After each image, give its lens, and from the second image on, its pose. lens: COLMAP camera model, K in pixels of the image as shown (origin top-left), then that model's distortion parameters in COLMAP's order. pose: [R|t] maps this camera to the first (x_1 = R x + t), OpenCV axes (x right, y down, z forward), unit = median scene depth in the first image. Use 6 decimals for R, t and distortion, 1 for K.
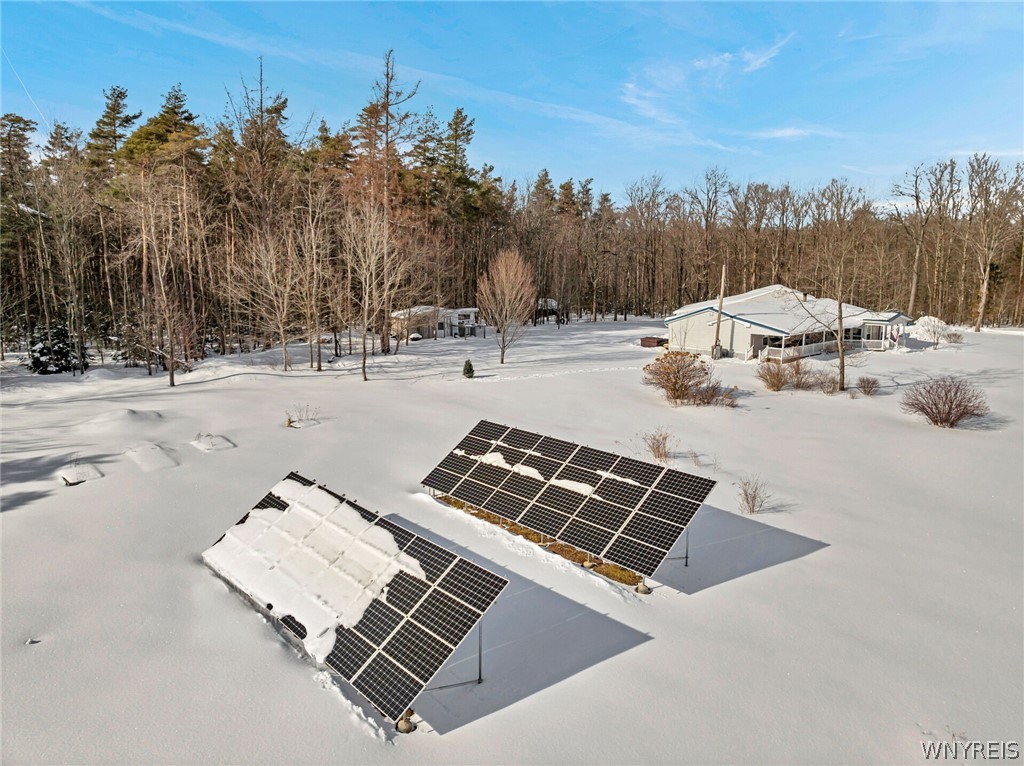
lens RADIAL K [[723.9, 0, 512.0], [0, 723.9, 383.0], [0, 0, 1]] dist [-0.037740, -0.001625]
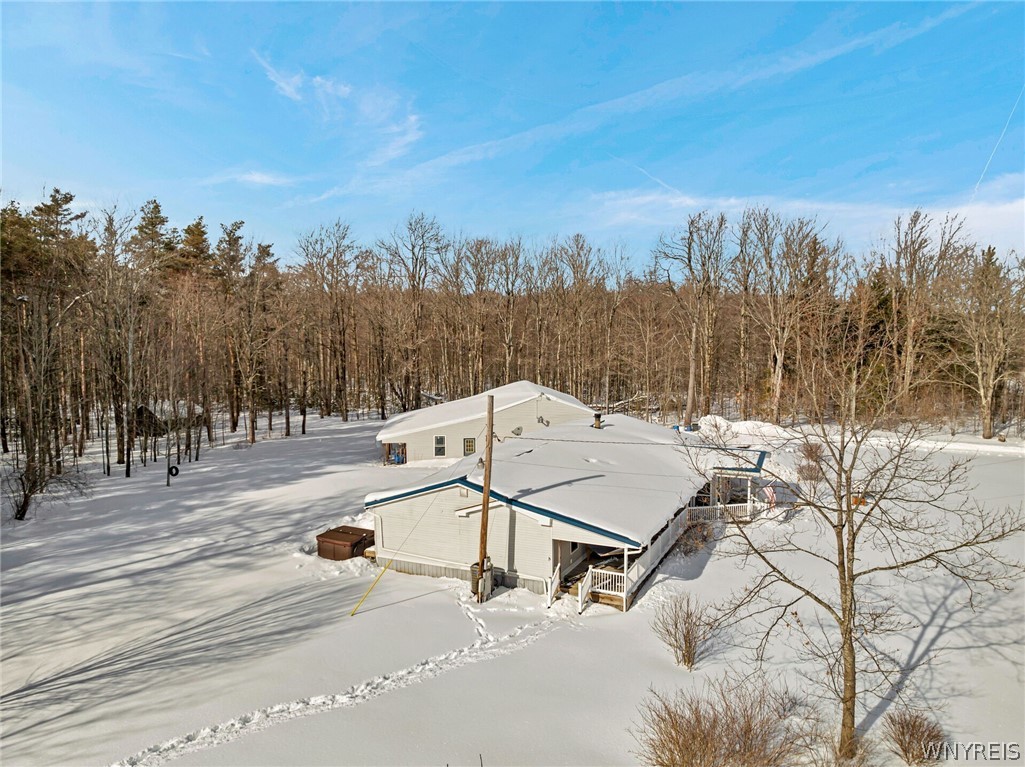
lens RADIAL K [[724.6, 0, 512.5], [0, 724.6, 383.5], [0, 0, 1]] dist [-0.037740, -0.001625]
pose [[0.915039, -0.036765, 0.401687, 0.245846], [0.068655, 0.995502, -0.065279, -0.276124], [-0.397480, 0.087311, 0.913447, 1.139767]]
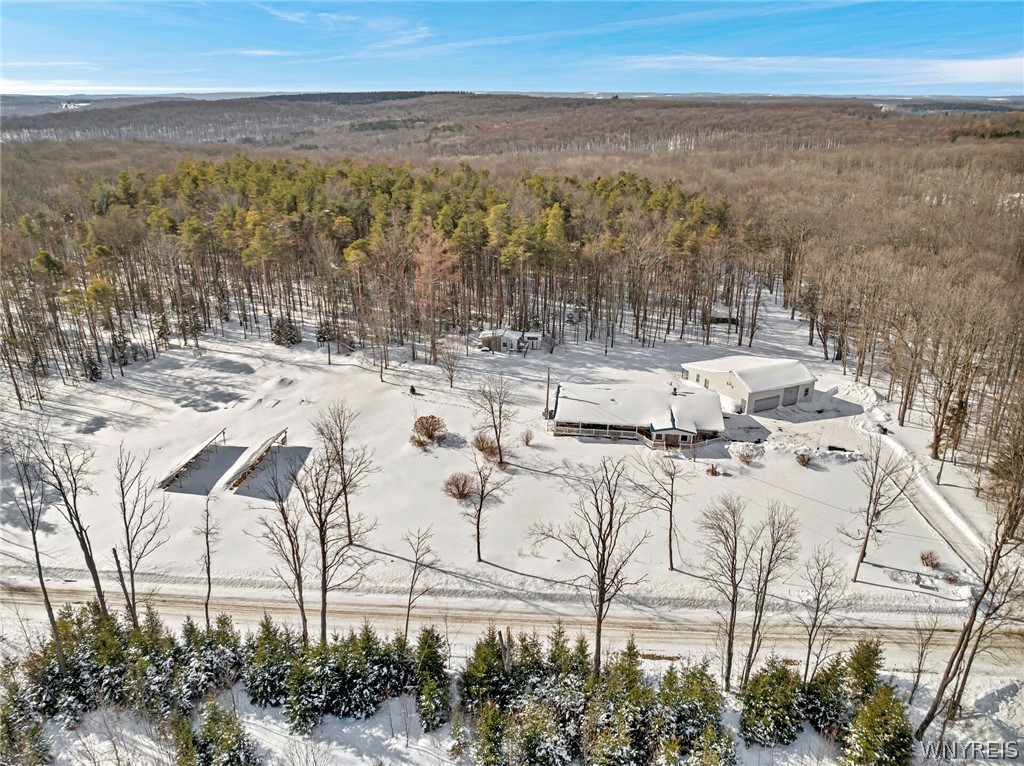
lens RADIAL K [[723.9, 0, 512.0], [0, 723.9, 383.0], [0, 0, 1]] dist [-0.037740, -0.001625]
pose [[0.656335, 0.280554, -0.700366, 2.741167], [-0.123353, 0.955703, 0.267239, -1.091079], [0.744317, -0.089006, 0.661869, -0.294758]]
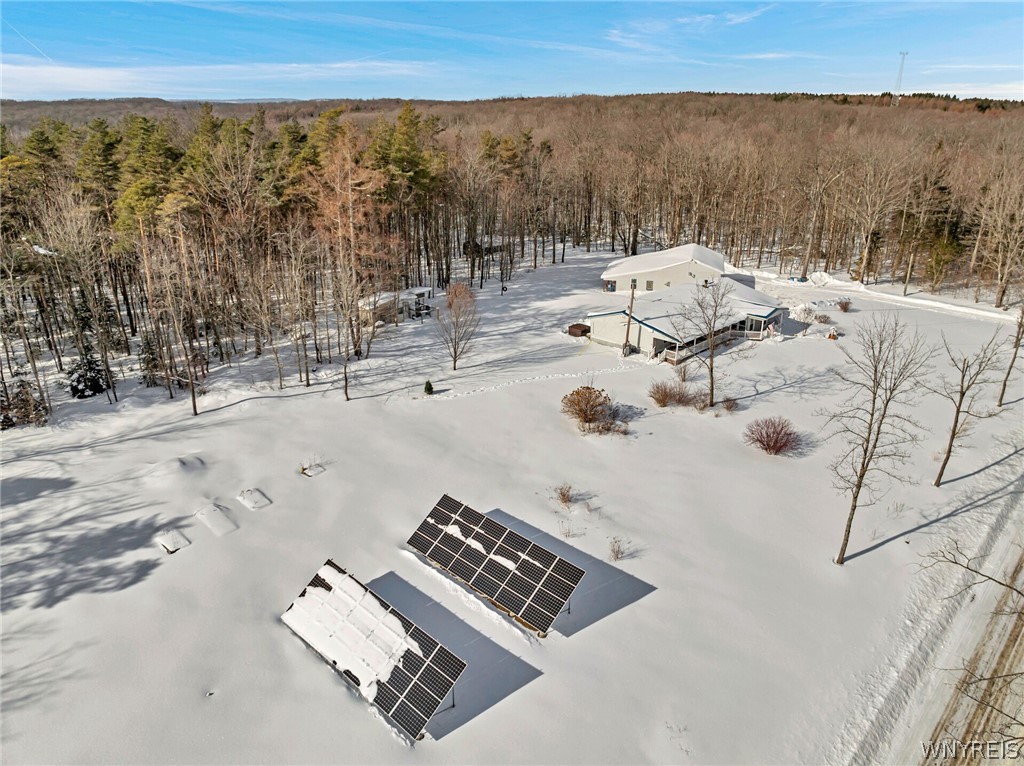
lens RADIAL K [[723.9, 0, 512.0], [0, 723.9, 383.0], [0, 0, 1]] dist [-0.037740, -0.001625]
pose [[0.997485, -0.024227, 0.066604, 0.003440], [0.009792, 0.977857, 0.209045, -0.504785], [-0.070194, -0.207867, 0.975635, -0.437133]]
